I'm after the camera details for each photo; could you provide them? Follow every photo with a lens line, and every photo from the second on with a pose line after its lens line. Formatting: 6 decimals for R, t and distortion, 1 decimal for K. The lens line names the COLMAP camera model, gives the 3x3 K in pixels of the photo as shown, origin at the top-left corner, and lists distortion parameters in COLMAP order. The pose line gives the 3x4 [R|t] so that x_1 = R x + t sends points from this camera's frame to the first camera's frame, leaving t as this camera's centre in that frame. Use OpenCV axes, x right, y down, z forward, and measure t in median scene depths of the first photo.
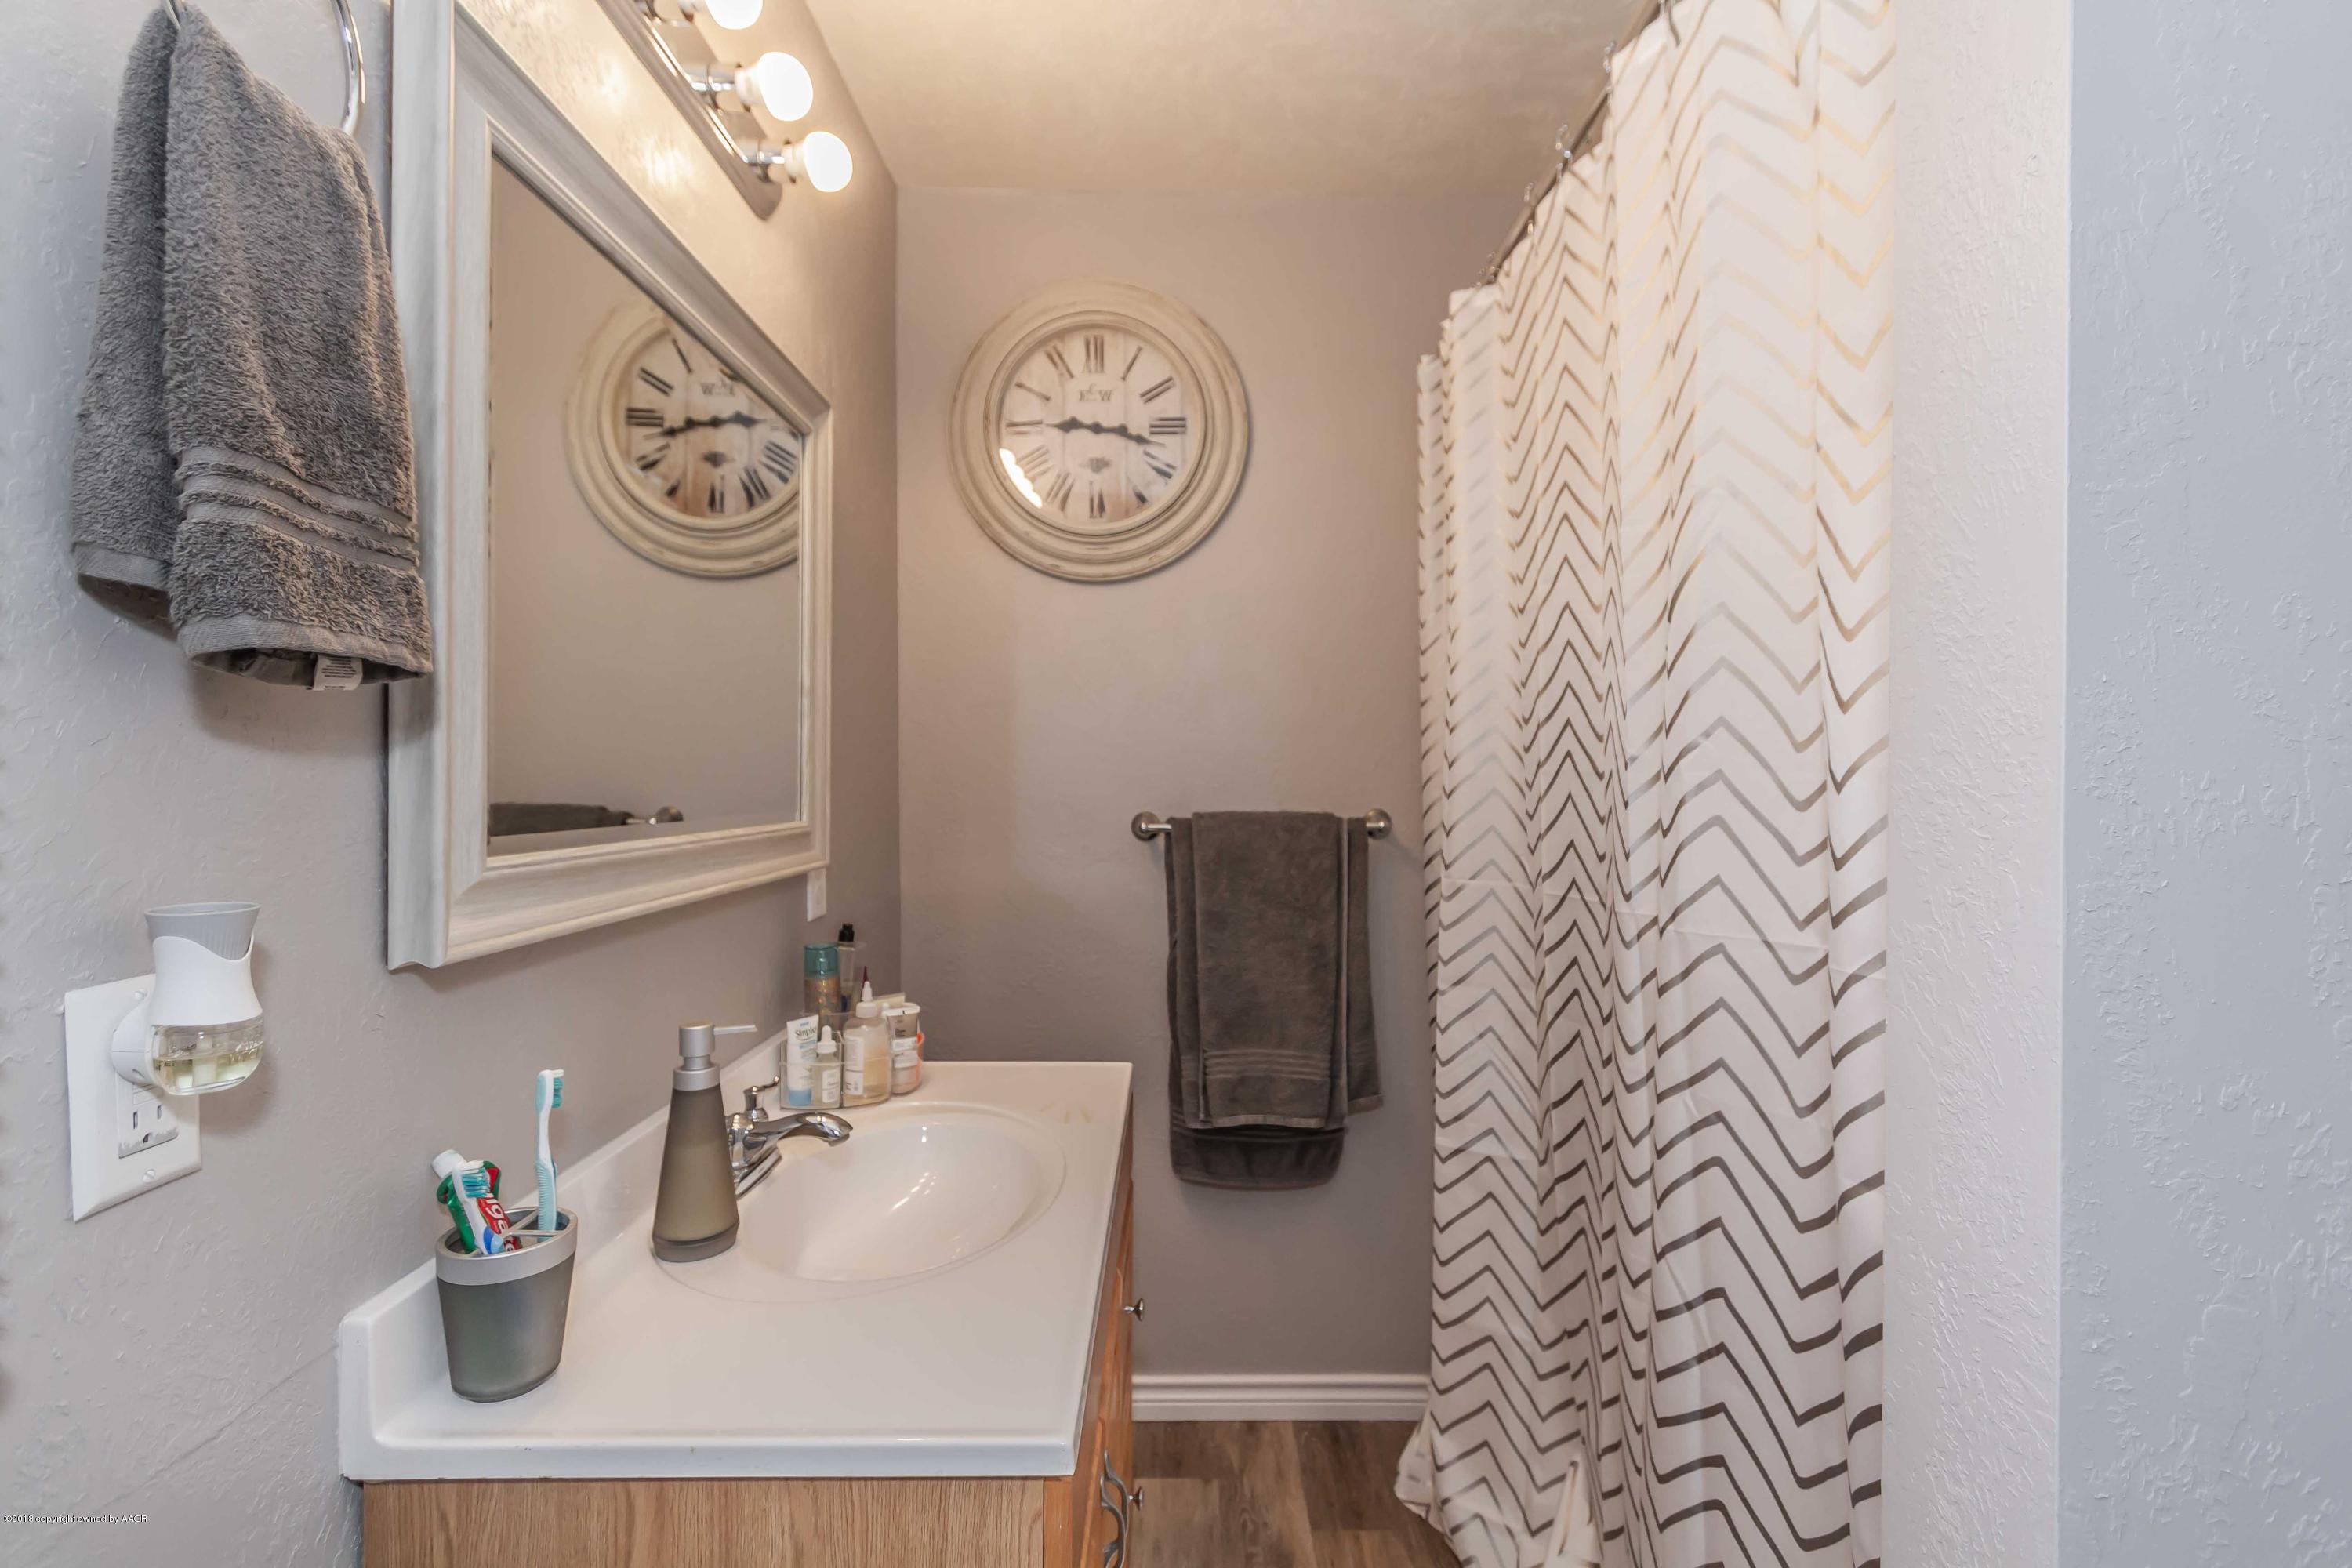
lens RADIAL K [[1080.5, 0, 1184.5], [0, 1080.5, 786.7], [0, 0, 1]] dist [0.001193, -0.002687]
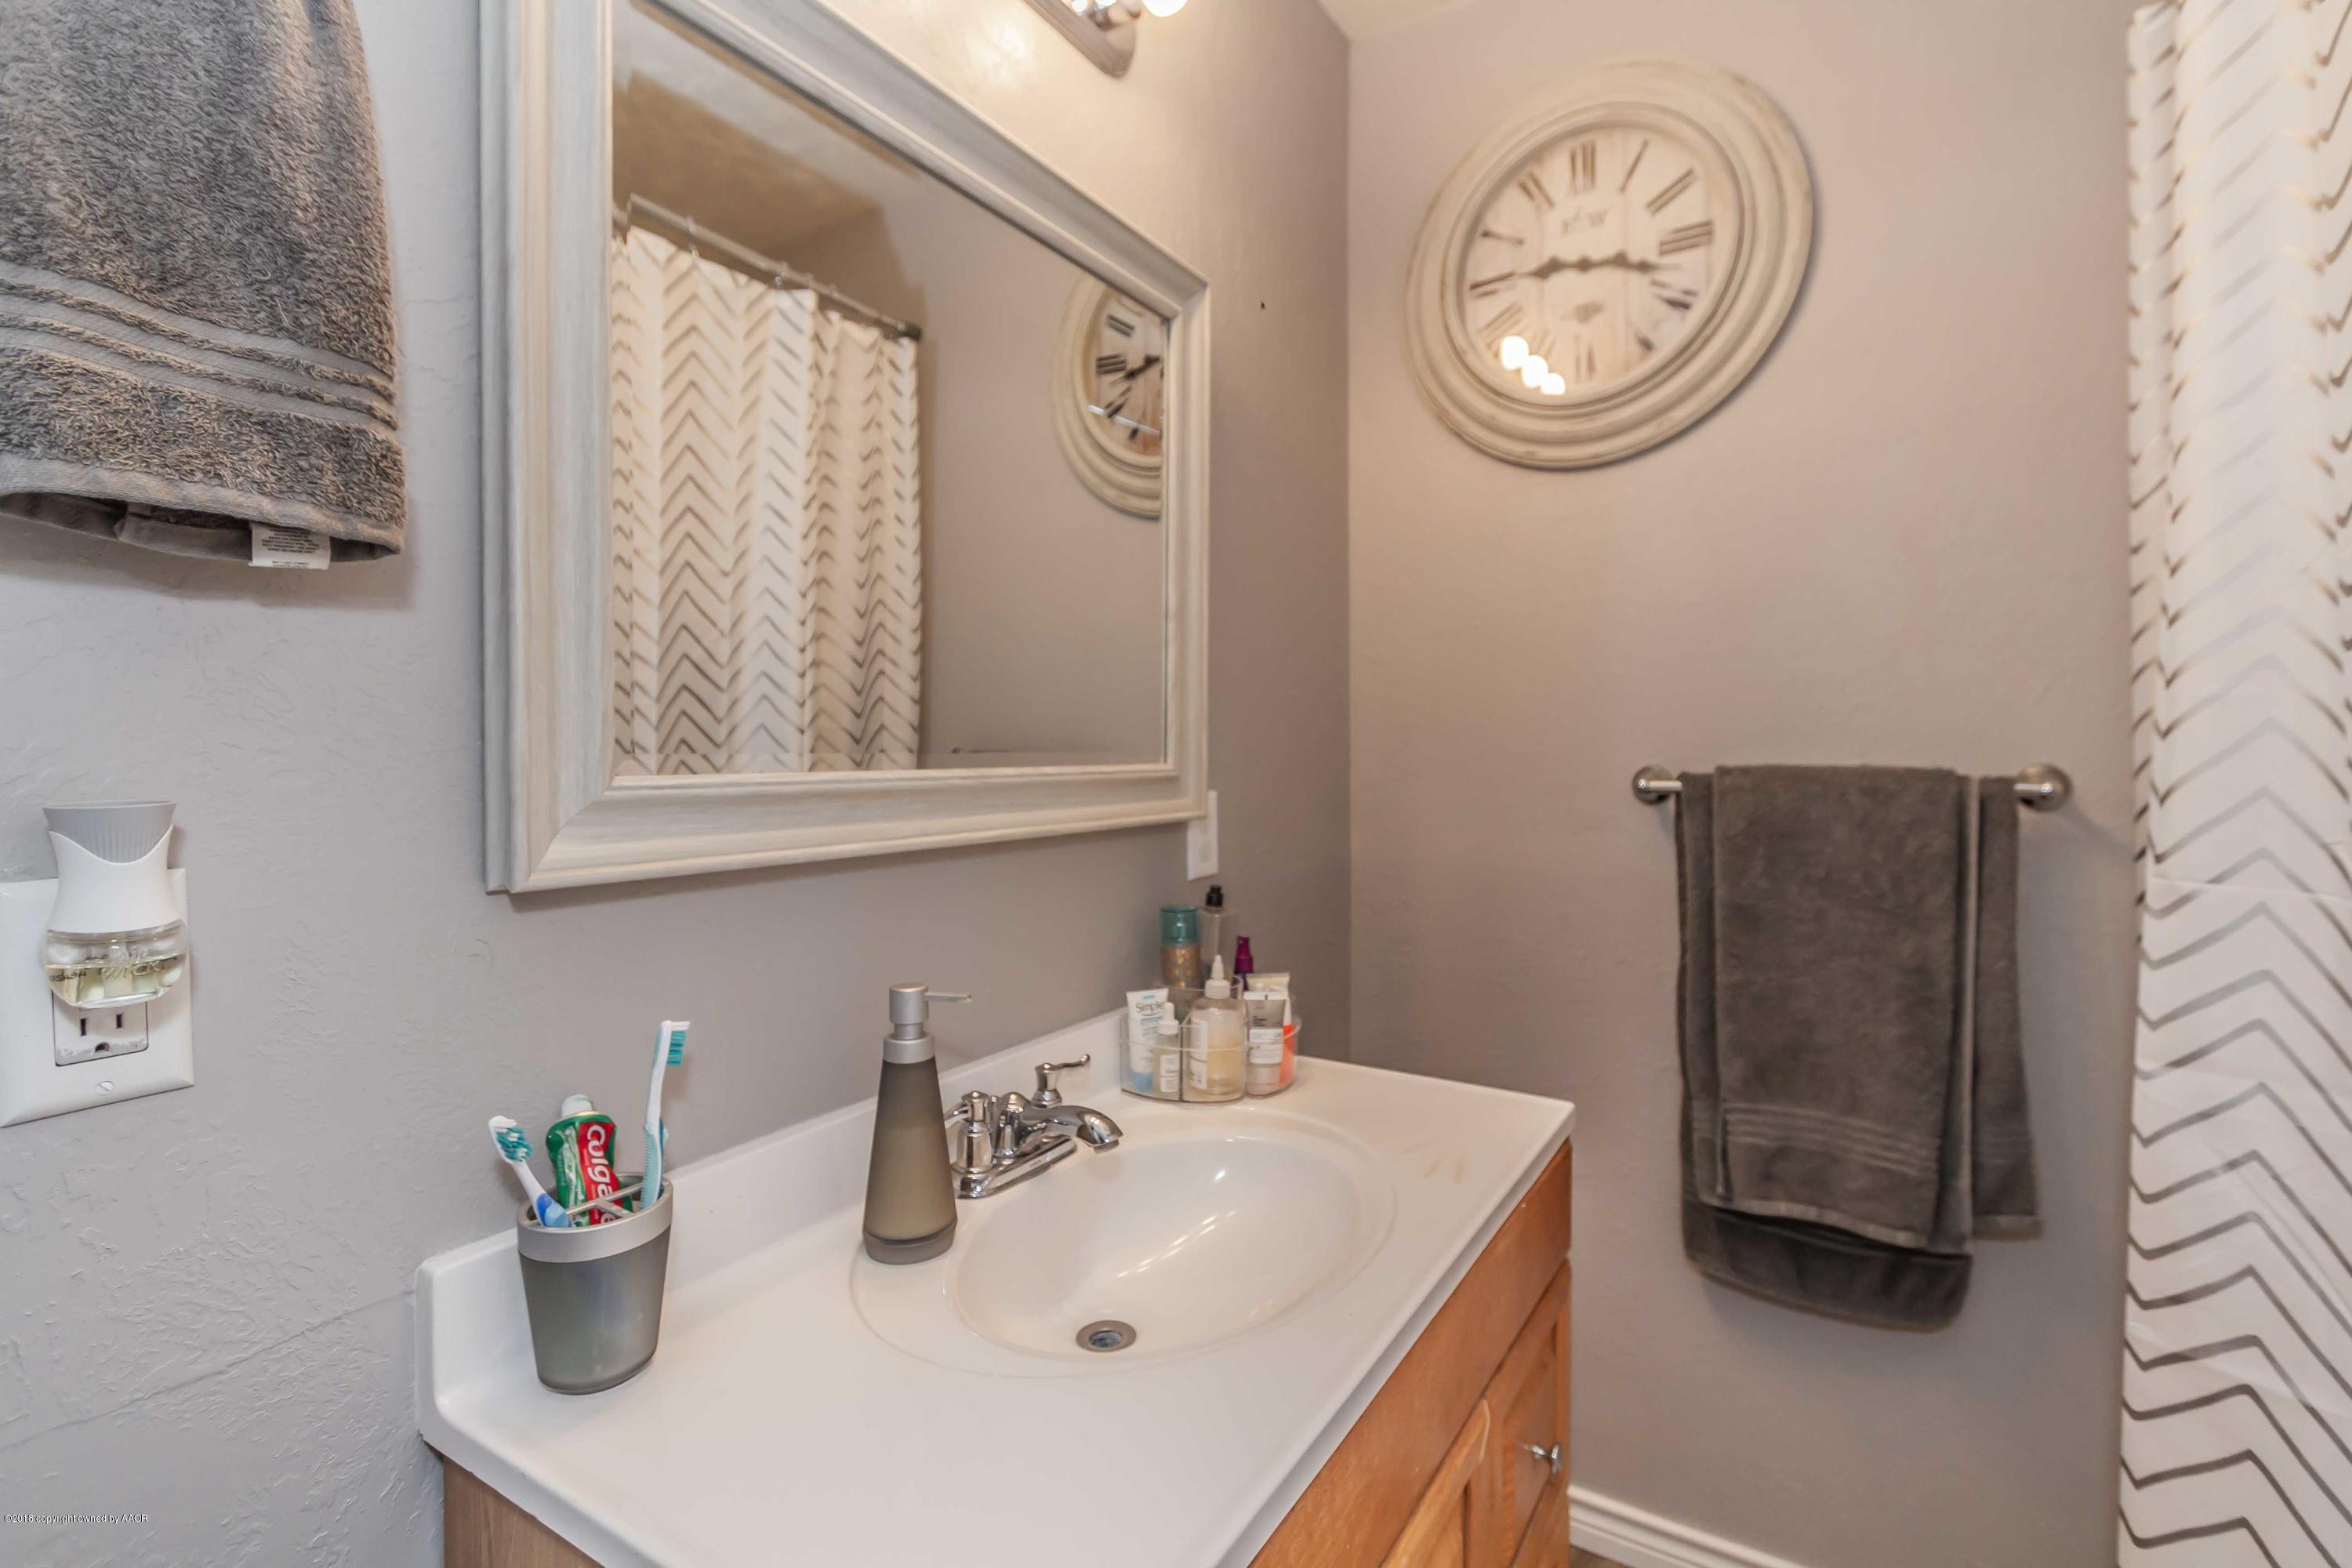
lens RADIAL K [[1086.9, 0, 1177.7], [0, 1086.9, 767.3], [0, 0, 1]] dist [0.001712, -0.001460]
pose [[0.845092, 0.009040, -0.534545, 0.095411], [-0.004641, 0.999943, 0.009573, 0.019837], [0.534601, -0.005609, 0.845086, 0.201691]]
